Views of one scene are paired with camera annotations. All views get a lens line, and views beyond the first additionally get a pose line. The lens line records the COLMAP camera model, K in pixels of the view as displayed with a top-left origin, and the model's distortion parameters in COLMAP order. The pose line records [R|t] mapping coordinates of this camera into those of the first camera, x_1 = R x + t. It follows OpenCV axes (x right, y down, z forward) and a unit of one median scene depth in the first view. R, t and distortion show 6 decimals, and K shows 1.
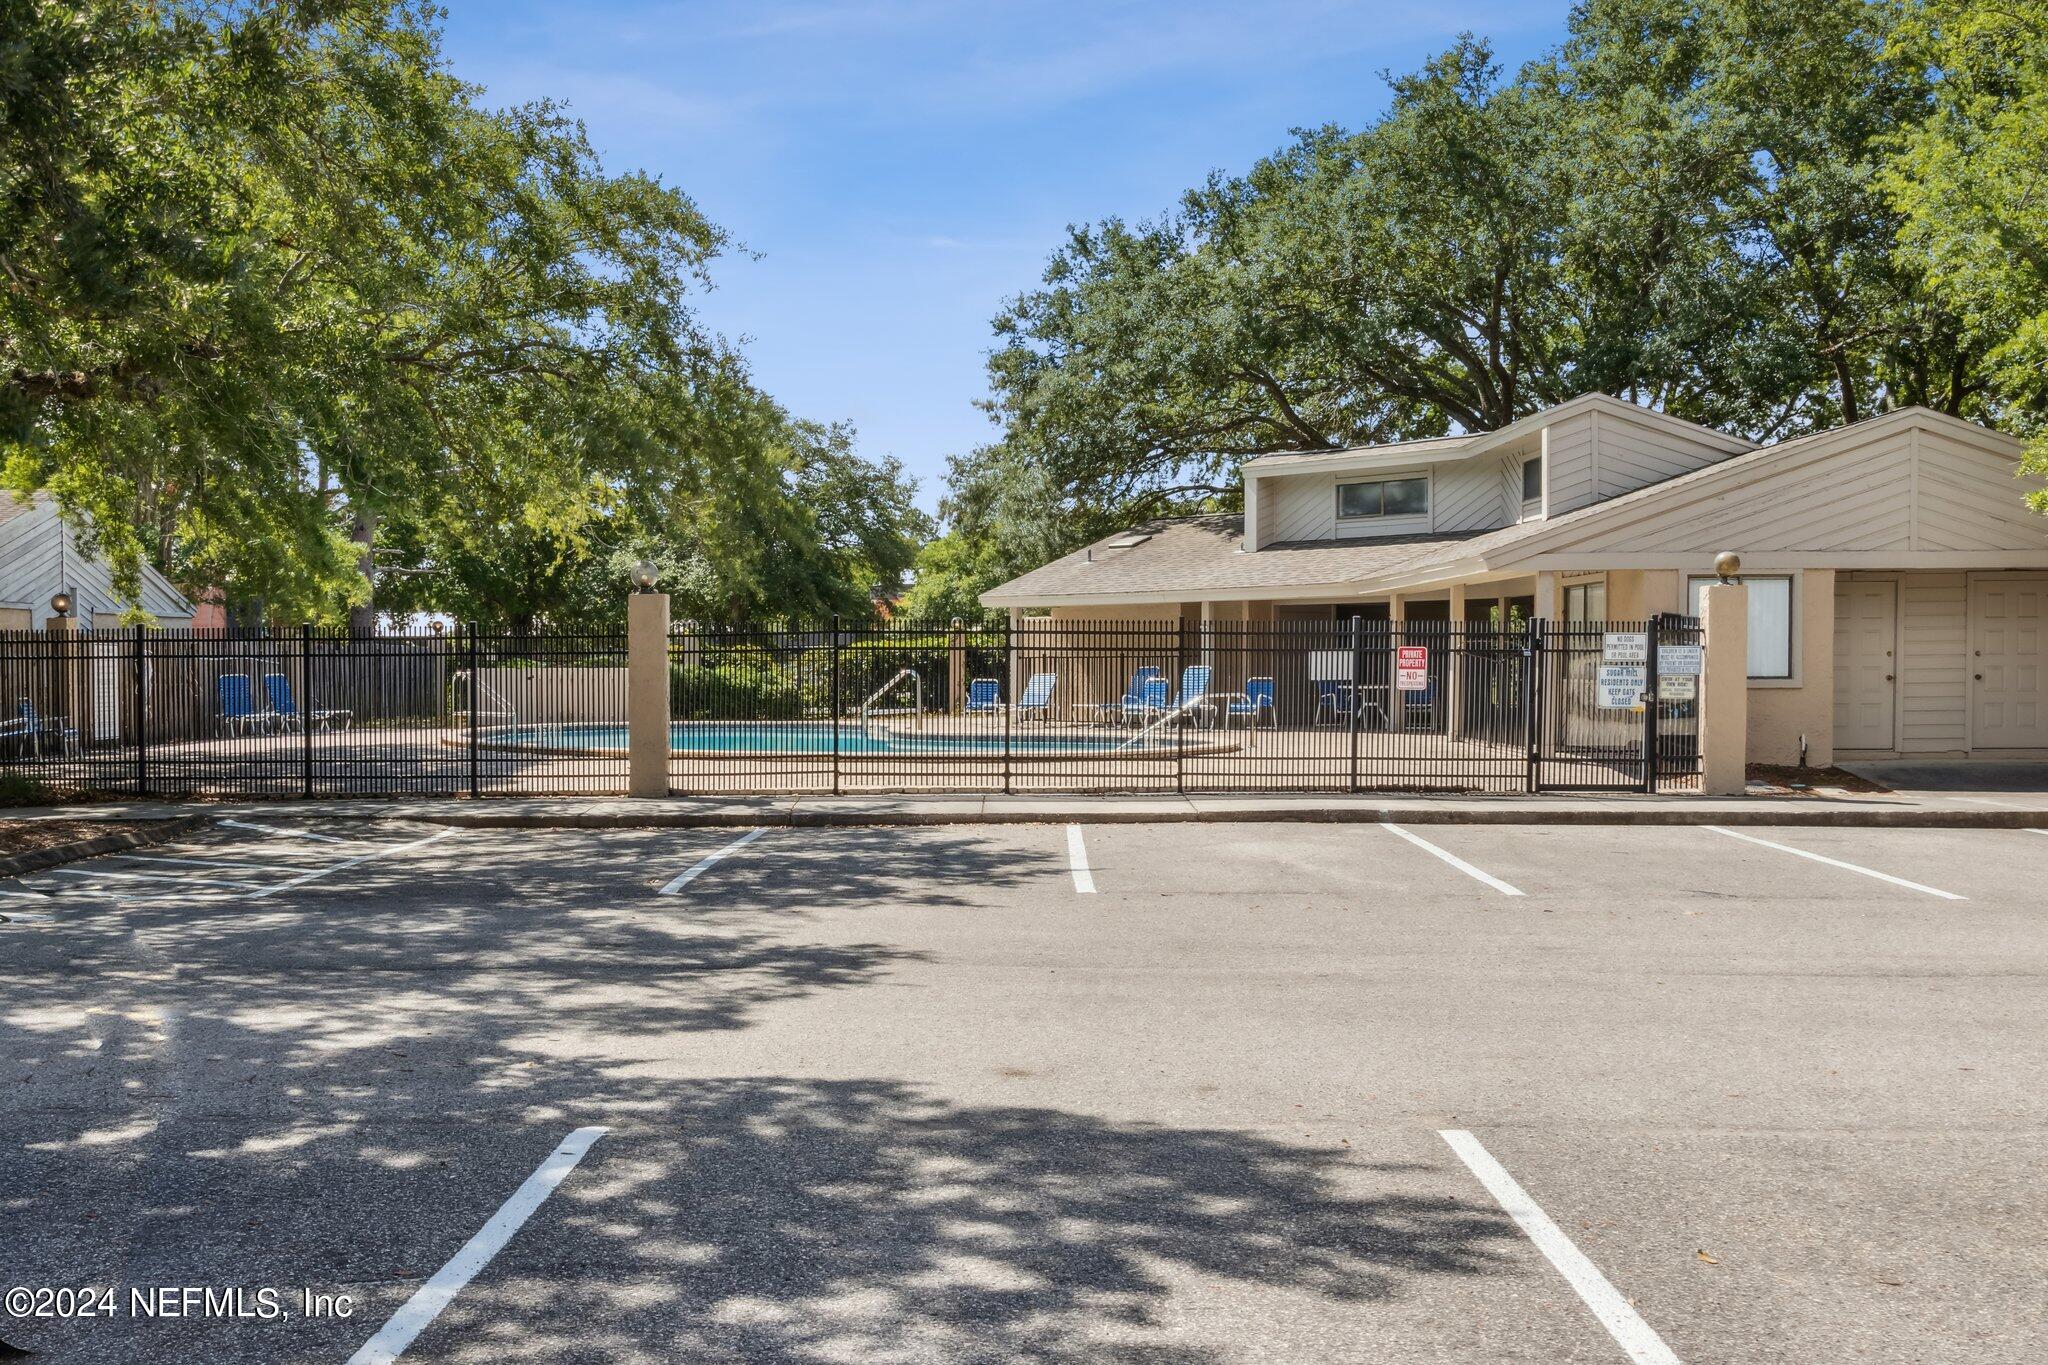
lens RADIAL K [[2169.8, 0, 1024.0], [0, 2169.8, 682.5], [0, 0, 1]] dist [0.006988, 0.001958]
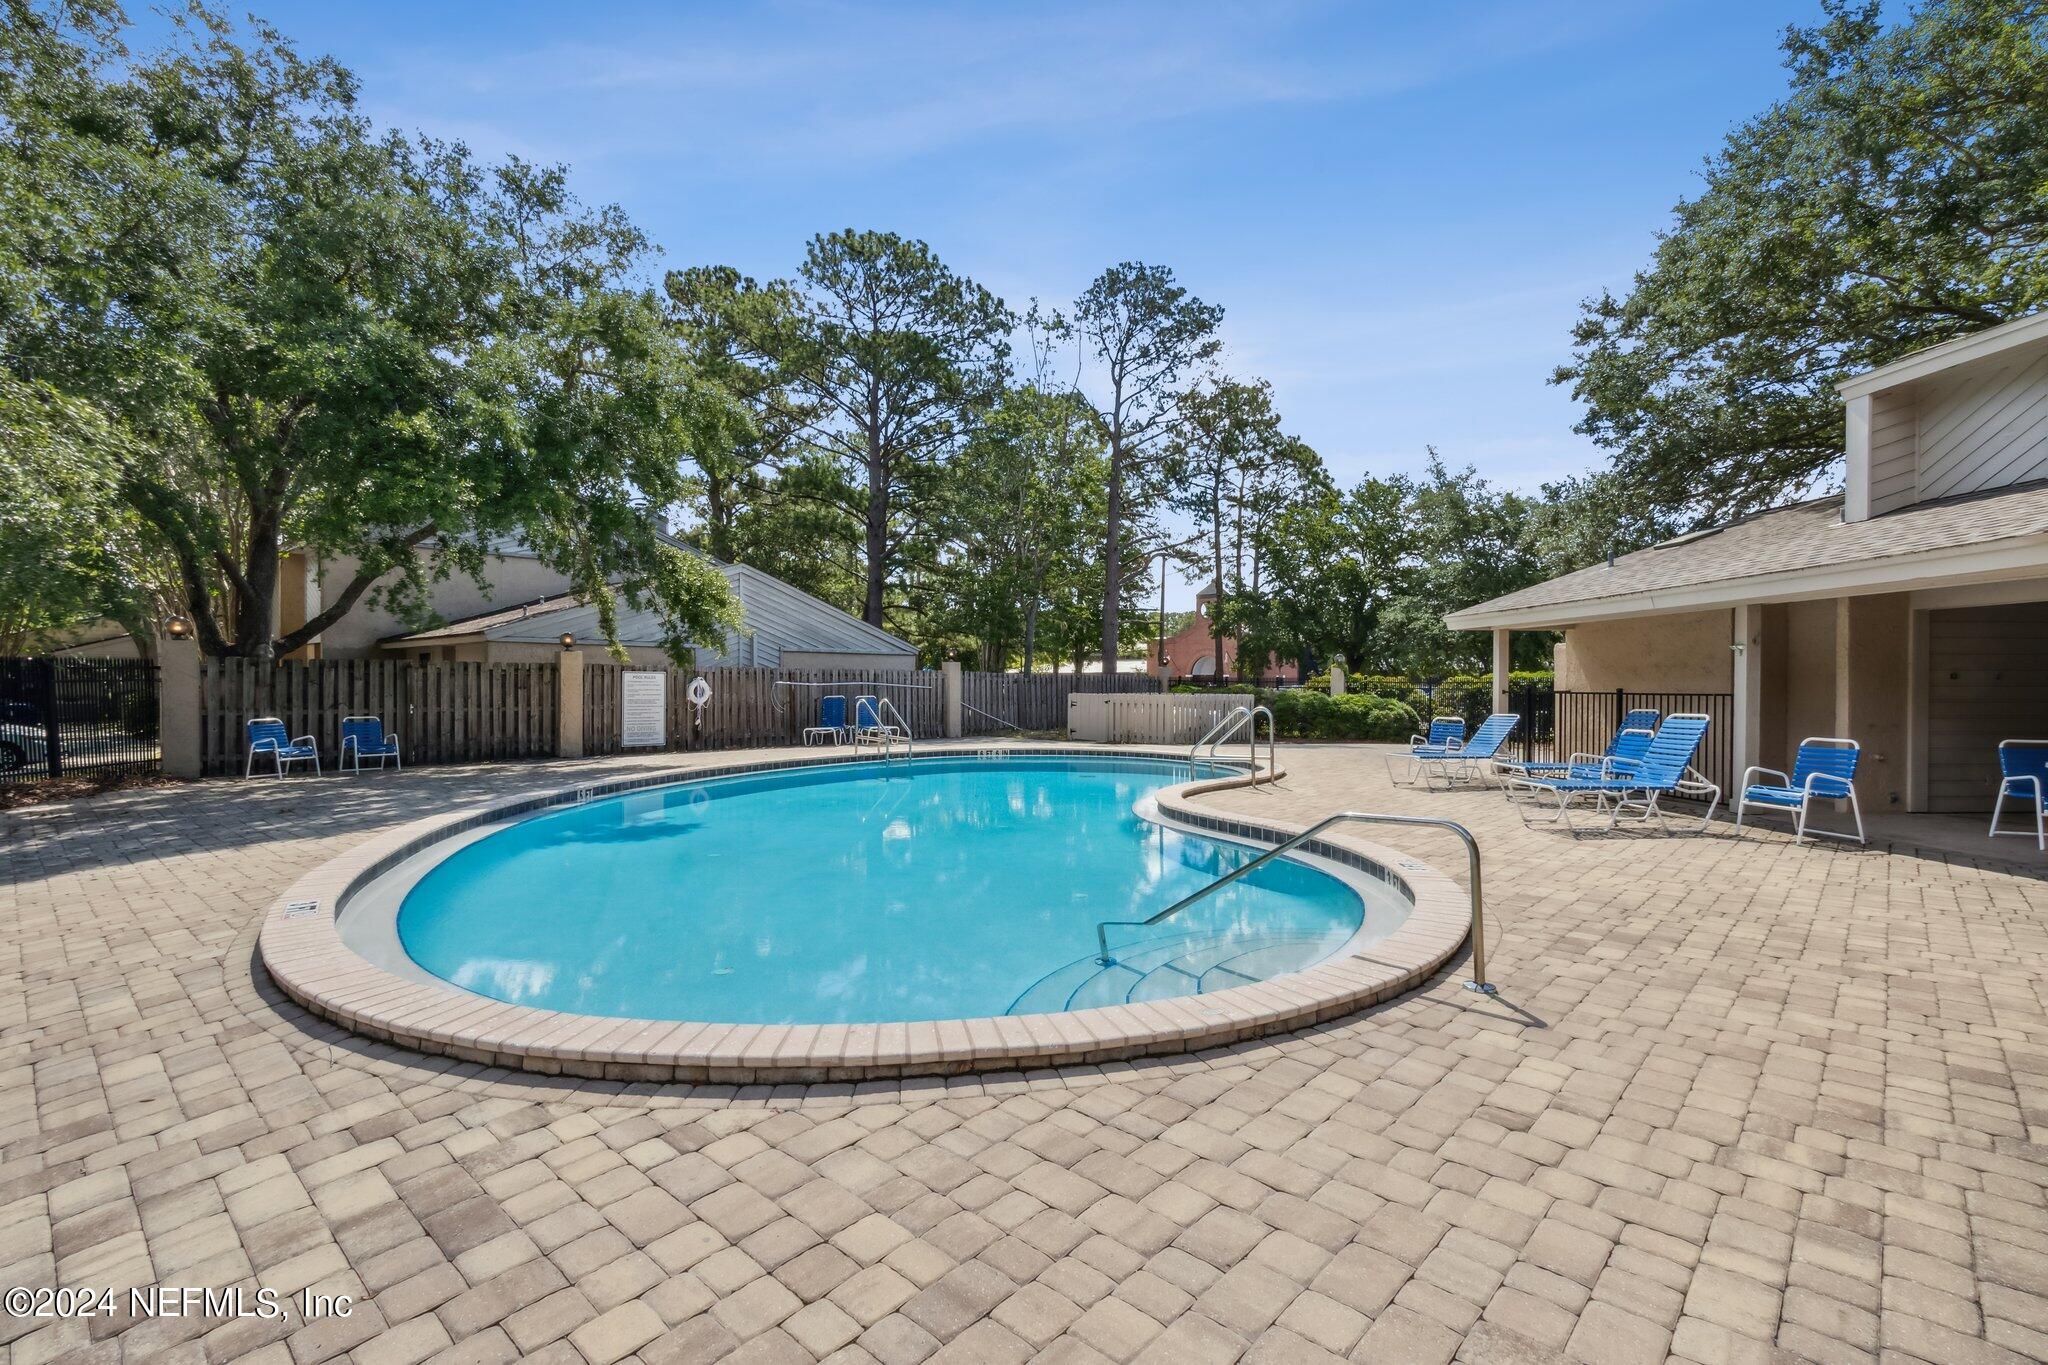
lens RADIAL K [[954.8, 0, 1024.0], [0, 954.8, 682.5], [0, 0, 1]] dist [-0.002603, -0.000498]
pose [[0.723228, 0.005406, -0.690588, 0.108963], [-0.014124, 0.999876, -0.006965, -0.008675], [0.690465, 0.014792, 0.723214, 0.595458]]
